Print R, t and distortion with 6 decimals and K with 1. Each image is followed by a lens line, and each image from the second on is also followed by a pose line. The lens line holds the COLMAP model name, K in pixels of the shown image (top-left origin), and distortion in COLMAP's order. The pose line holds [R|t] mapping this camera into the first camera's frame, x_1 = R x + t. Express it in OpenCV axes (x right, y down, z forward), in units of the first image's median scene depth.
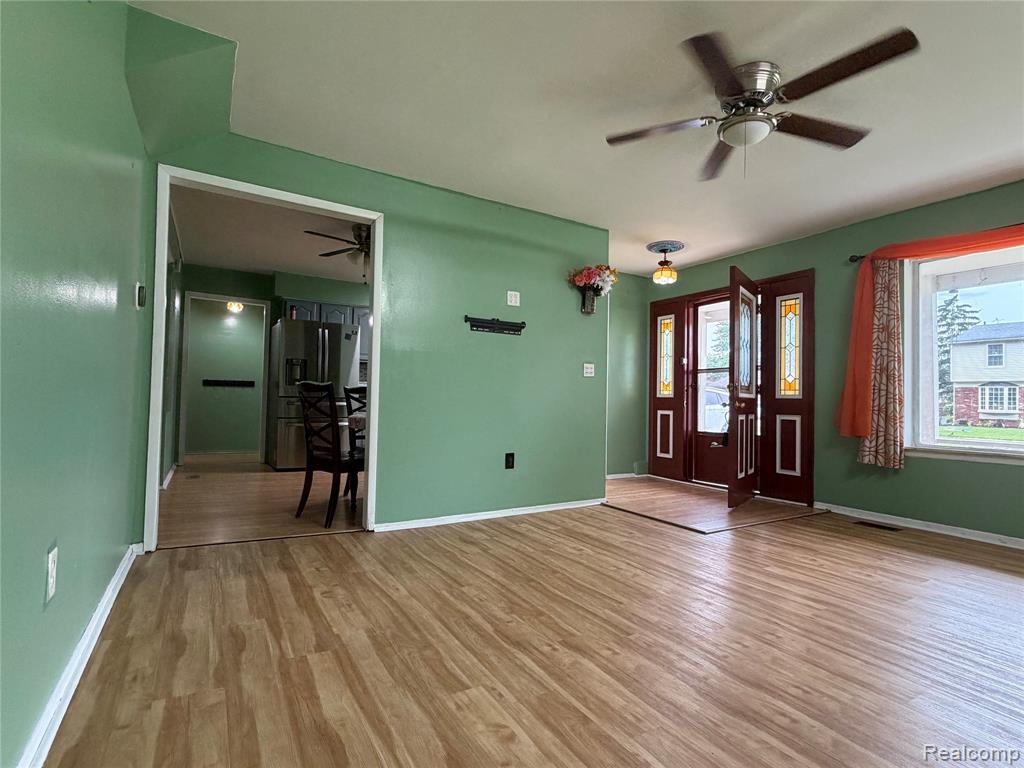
lens RADIAL K [[510.5, 0, 510.2], [0, 510.5, 385.4], [0, 0, 1]] dist [0.001237, -0.000131]
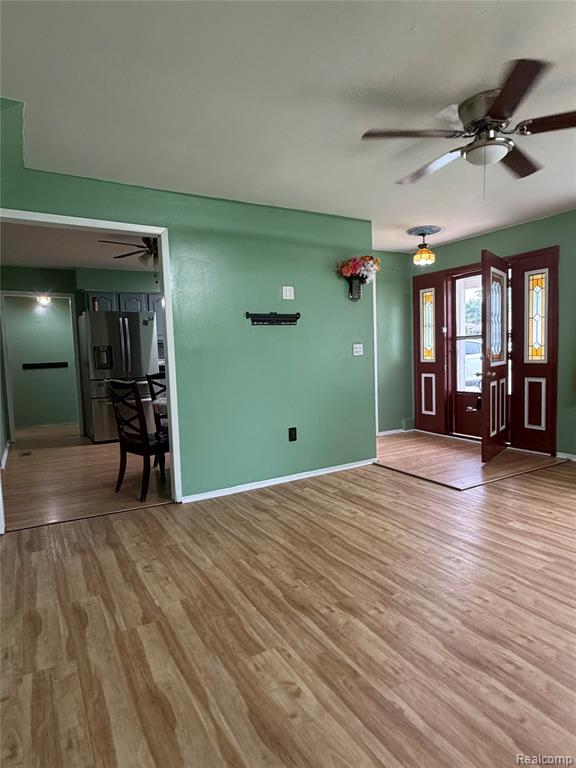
lens RADIAL K [[456.9, 0, 288.3], [0, 456.9, 385.8], [0, 0, 1]] dist [-0.001499, 0.001092]
pose [[0.998452, -0.052800, -0.017504, 0.014512], [0.054361, 0.992905, 0.105754, -0.078200], [0.011796, -0.106542, 0.994238, -0.028386]]
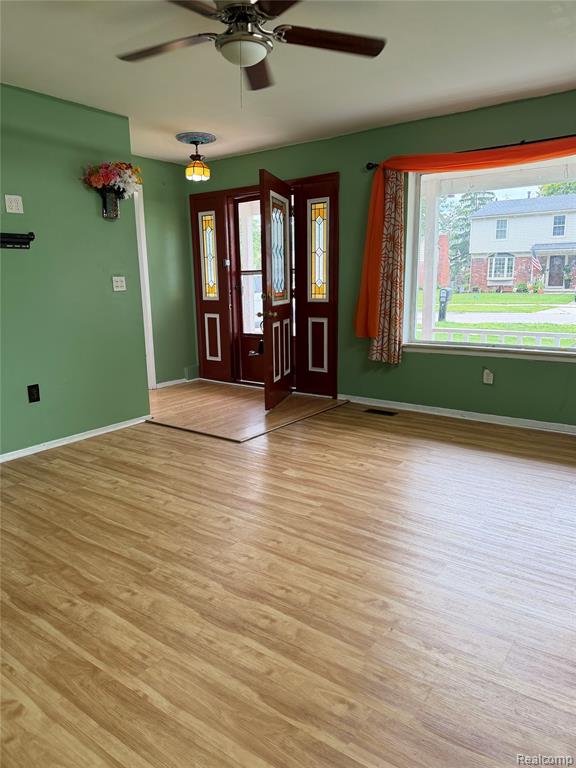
lens RADIAL K [[540.2, 0, 282.8], [0, 540.2, 384.6], [0, 0, 1]] dist [0.068069, -0.083125]
pose [[0.926051, -0.106870, 0.361952, 0.062628], [0.024485, 0.974061, 0.224958, -0.078207], [-0.376604, -0.199461, 0.904646, -0.037007]]
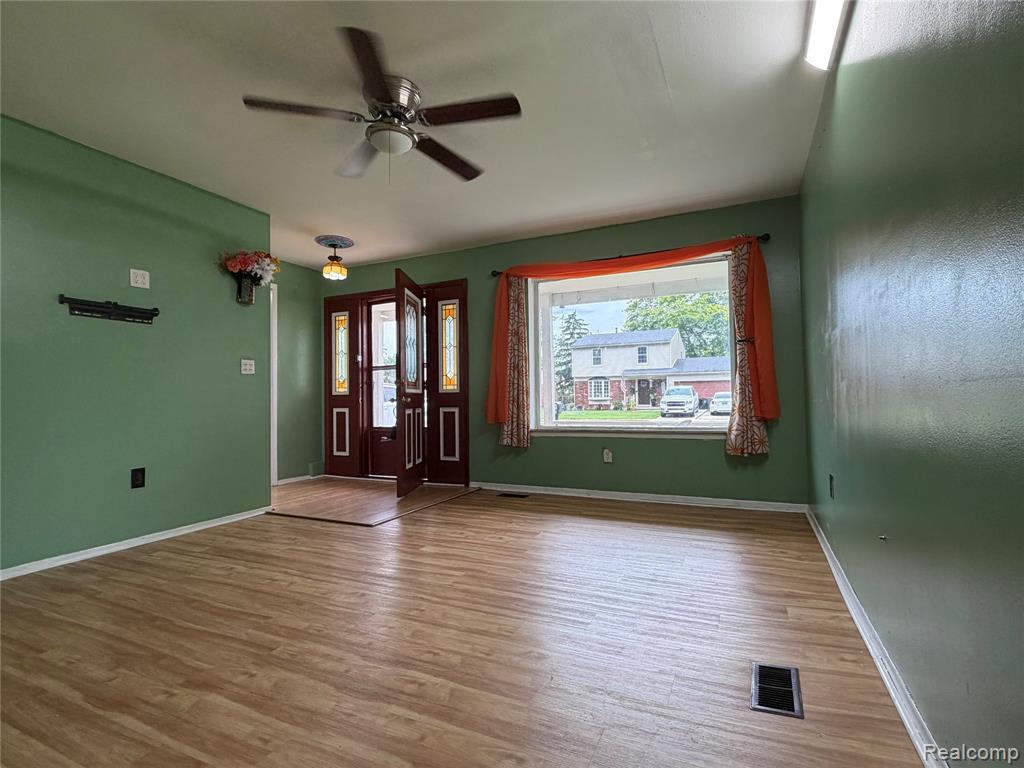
lens RADIAL K [[510.5, 0, 511.6], [0, 510.5, 384.8], [0, 0, 1]] dist [0.001237, -0.000131]
pose [[0.830572, -0.016932, 0.556654, 0.045453], [0.015251, 0.999854, 0.007658, 0.002247], [-0.556702, 0.002129, 0.830709, -0.008810]]
